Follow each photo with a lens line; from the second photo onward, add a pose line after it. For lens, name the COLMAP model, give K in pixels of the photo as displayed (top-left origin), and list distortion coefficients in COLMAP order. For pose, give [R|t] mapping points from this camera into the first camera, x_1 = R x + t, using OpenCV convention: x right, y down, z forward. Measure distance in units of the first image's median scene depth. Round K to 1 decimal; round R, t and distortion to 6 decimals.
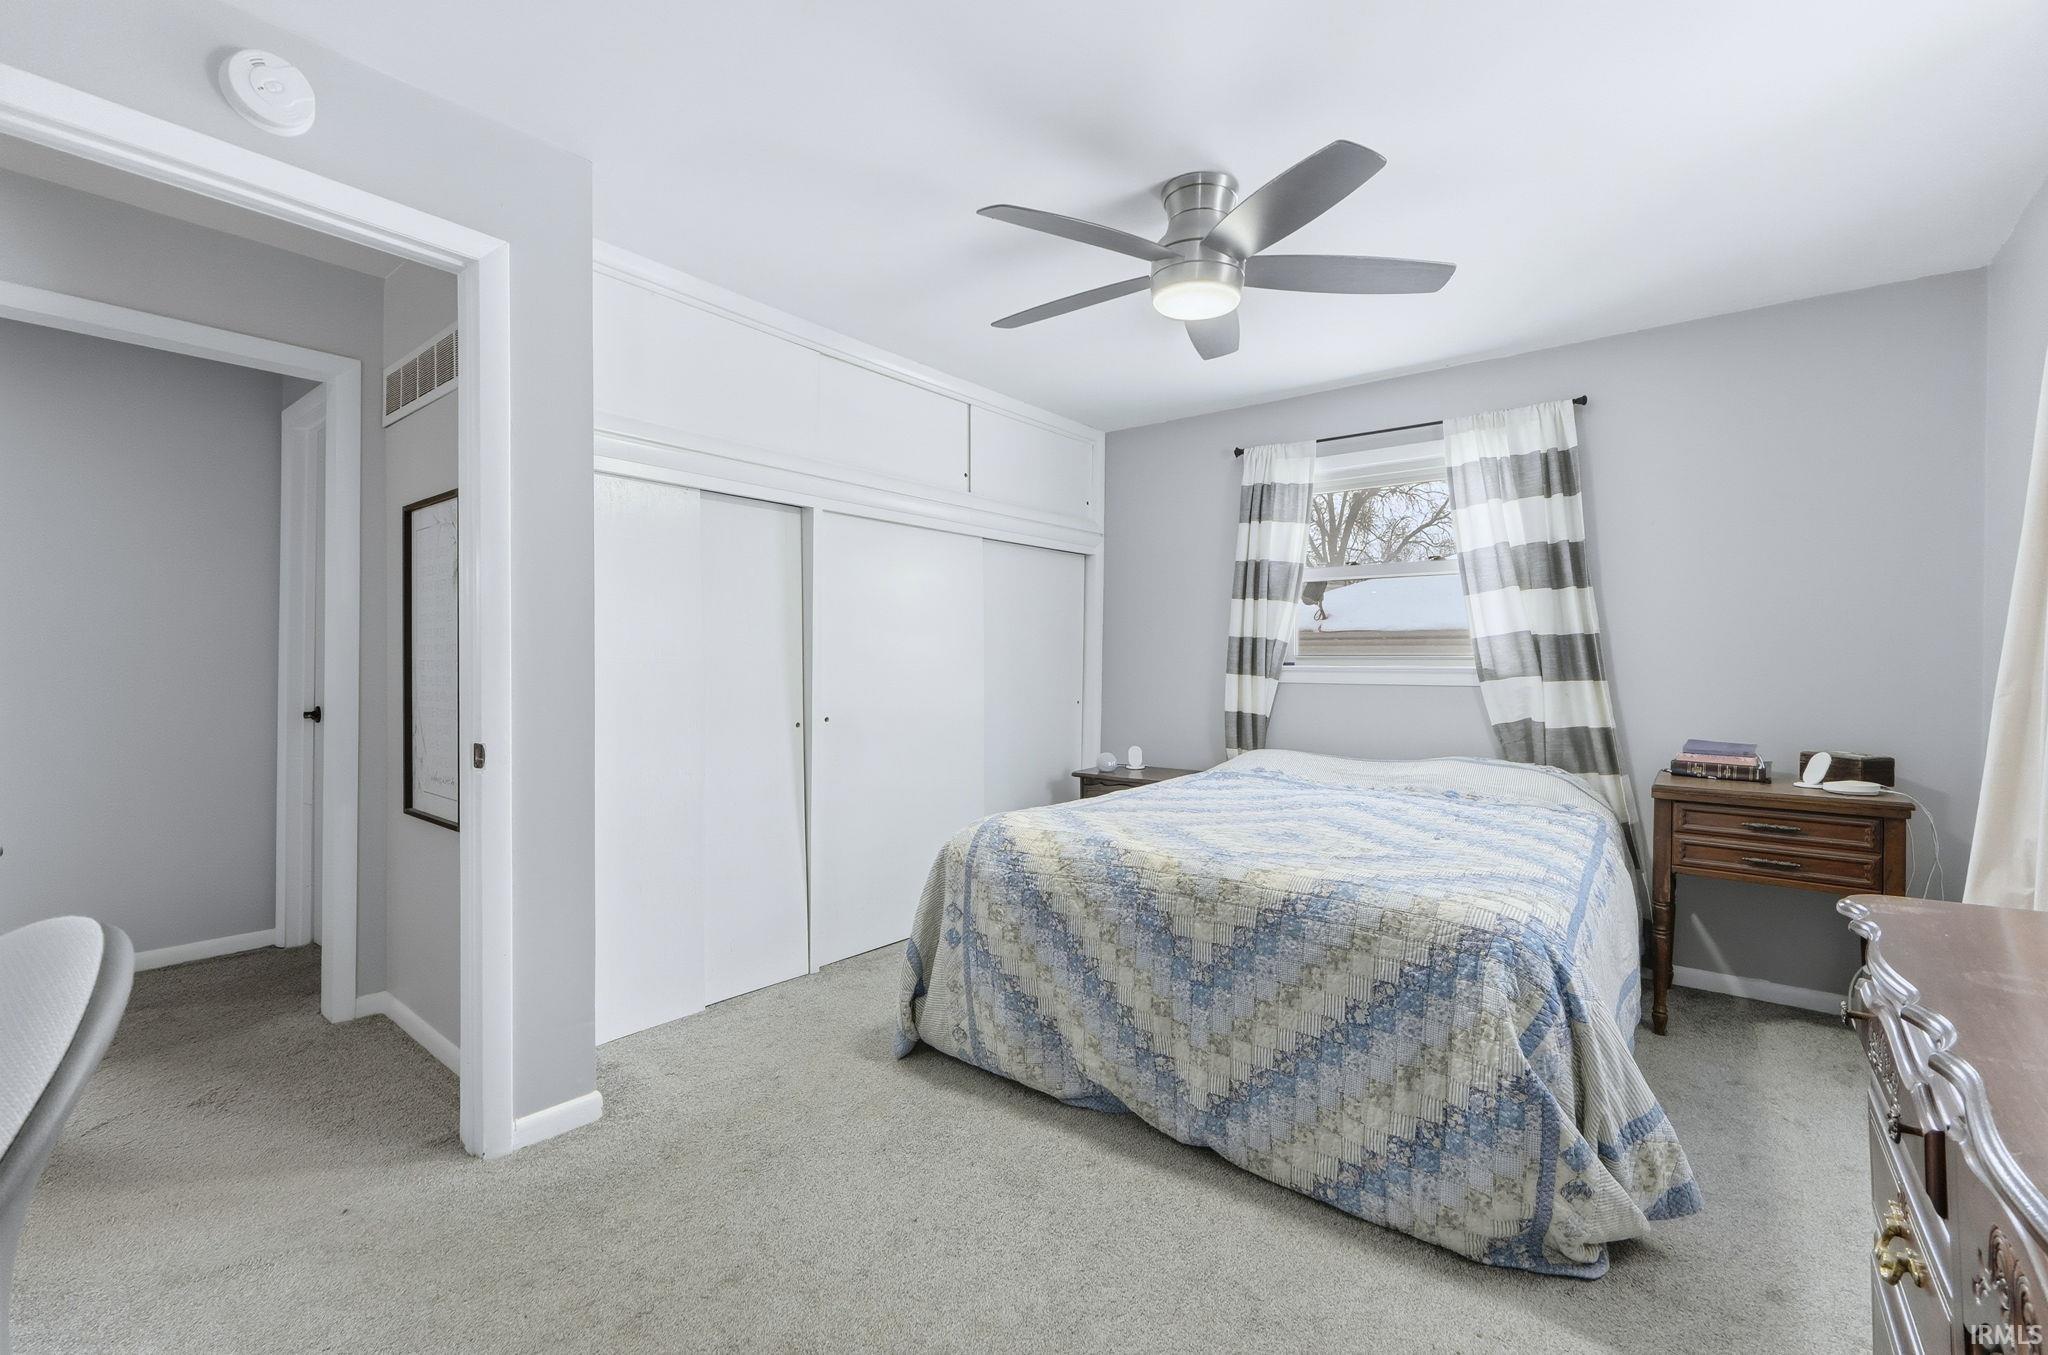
lens RADIAL K [[878.1, 0, 1026.8], [0, 878.1, 668.4], [0, 0, 1]] dist [0.000186, 0.000916]
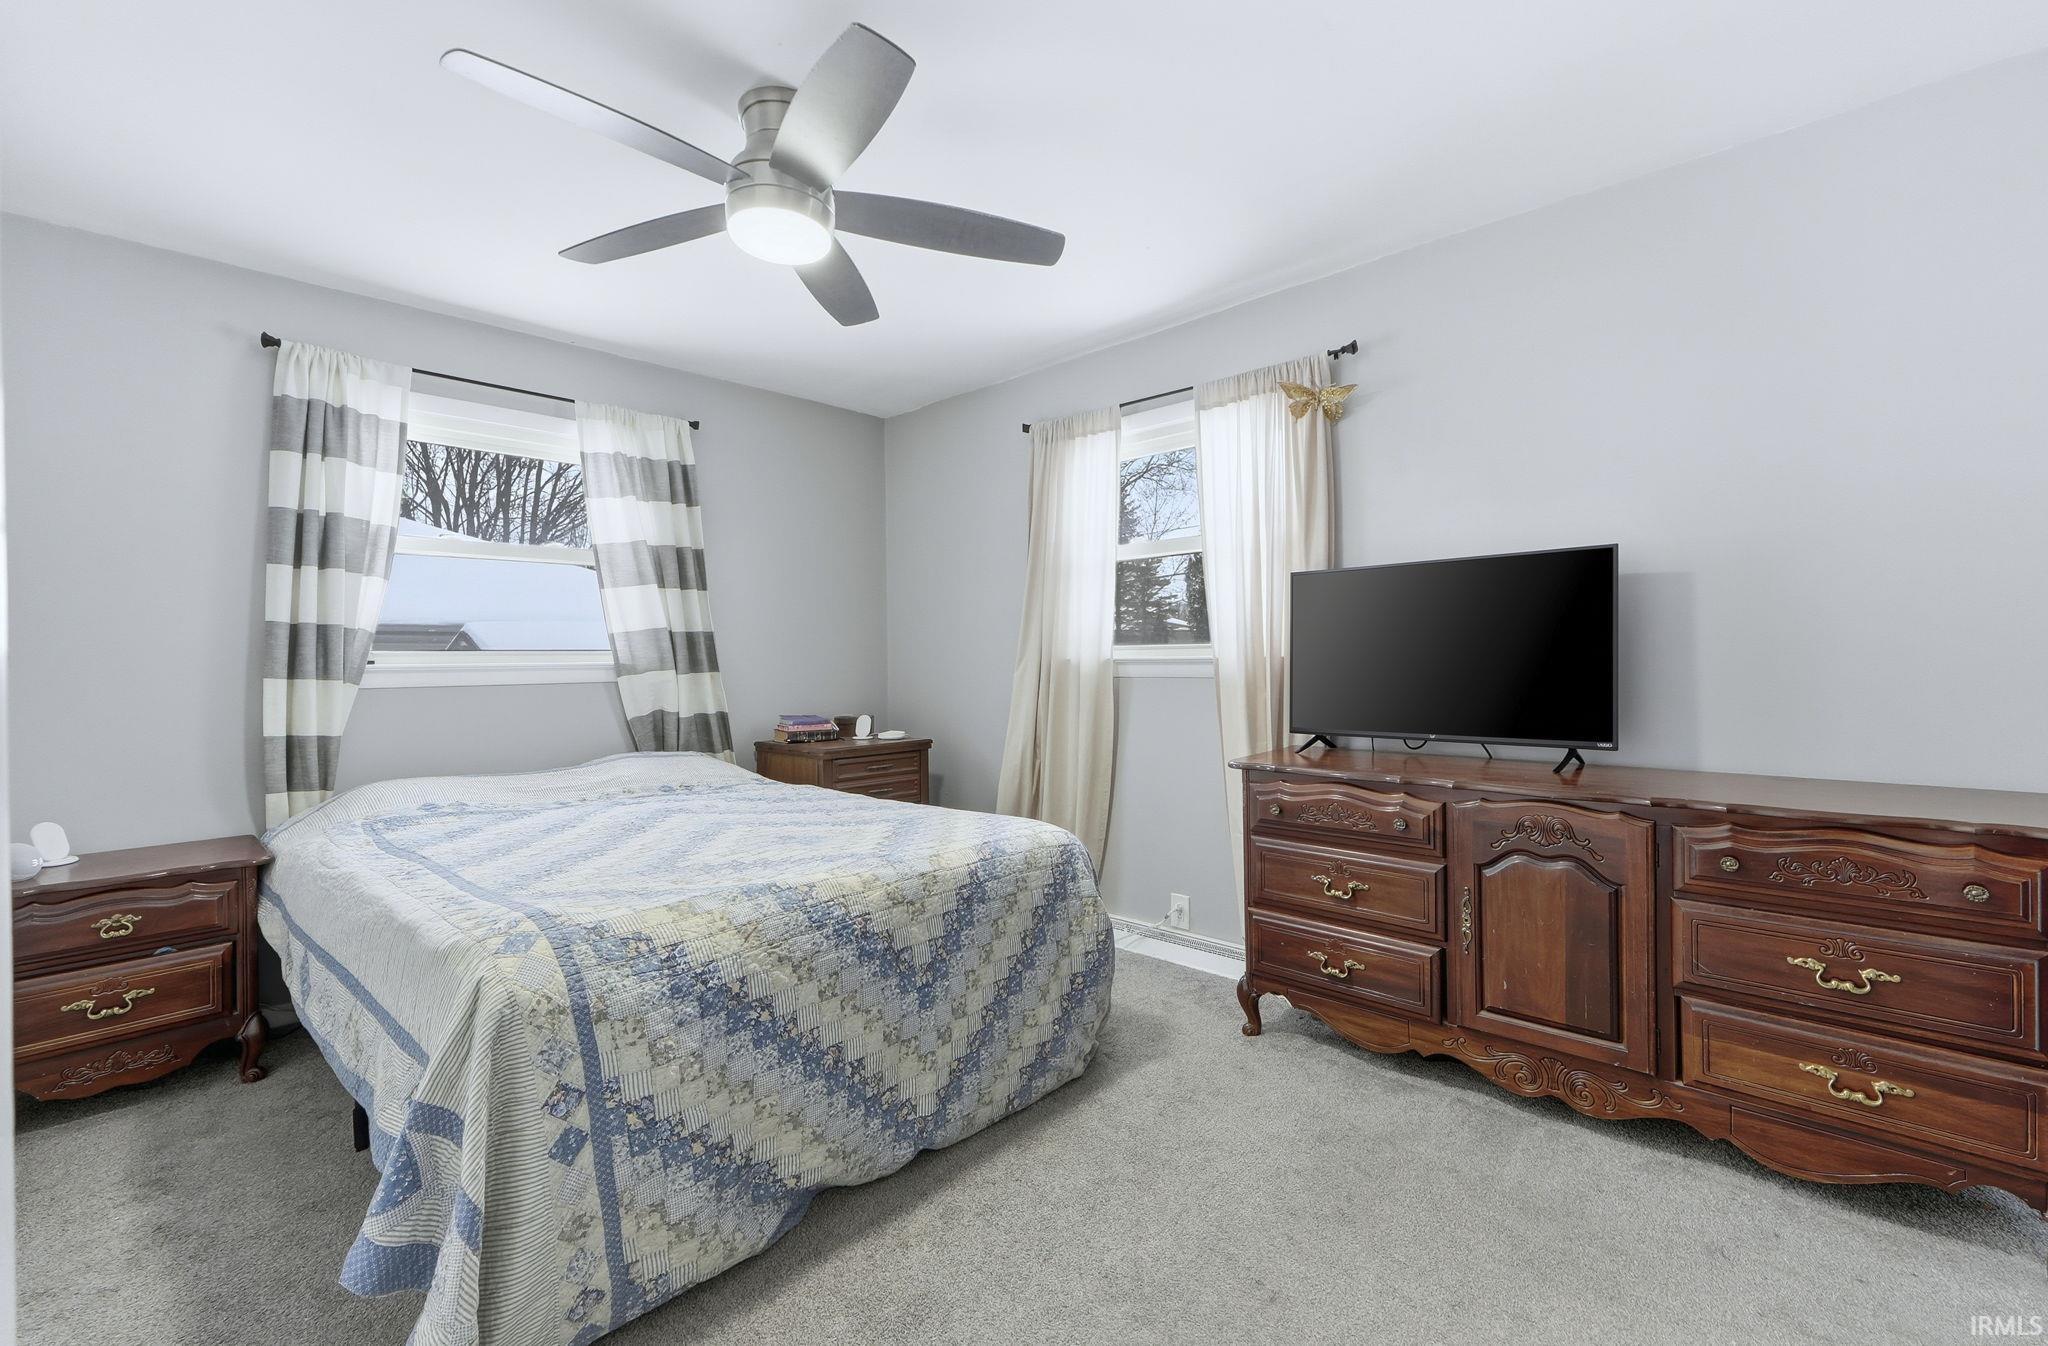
lens RADIAL K [[878.1, 0, 1026.7], [0, 878.1, 656.2], [0, 0, 1]] dist [0.000186, 0.000916]
pose [[0.091318, -0.004848, 0.995810, -0.669984], [0.015643, 0.999872, 0.003434, -0.007088], [-0.995699, 0.015264, 0.091382, 0.700485]]
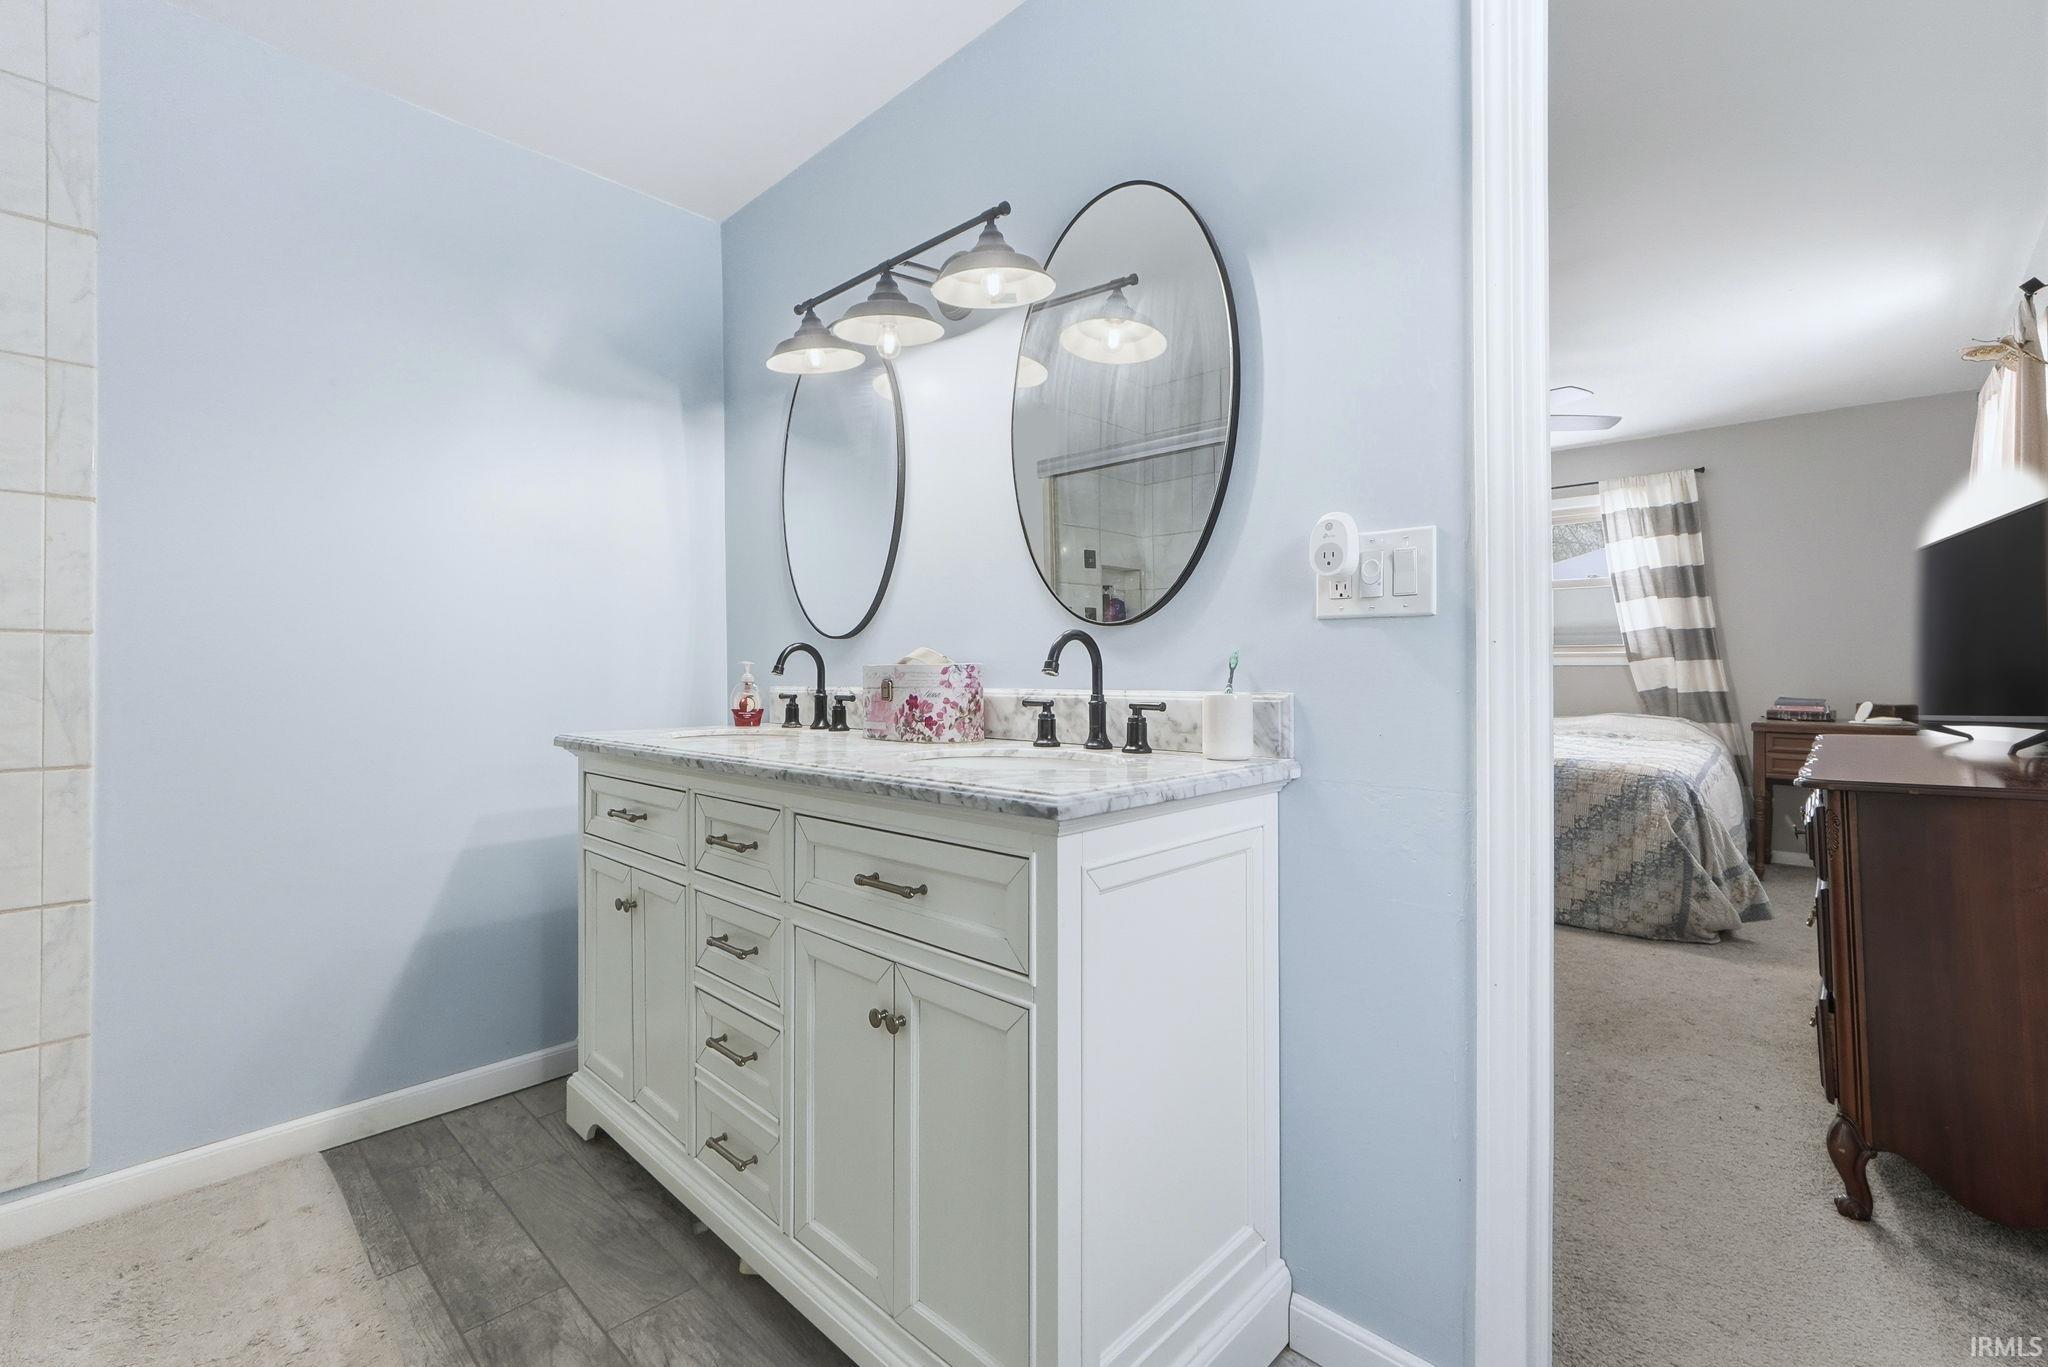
lens RADIAL K [[880.5, 0, 1017.5], [0, 880.5, 668.4], [0, 0, 1]] dist [-0.002166, -0.000625]
pose [[0.994741, -0.009131, -0.102010, -0.531354], [0.008522, 0.999943, -0.006405, 0.040822], [0.102062, 0.005502, 0.994763, -0.855294]]
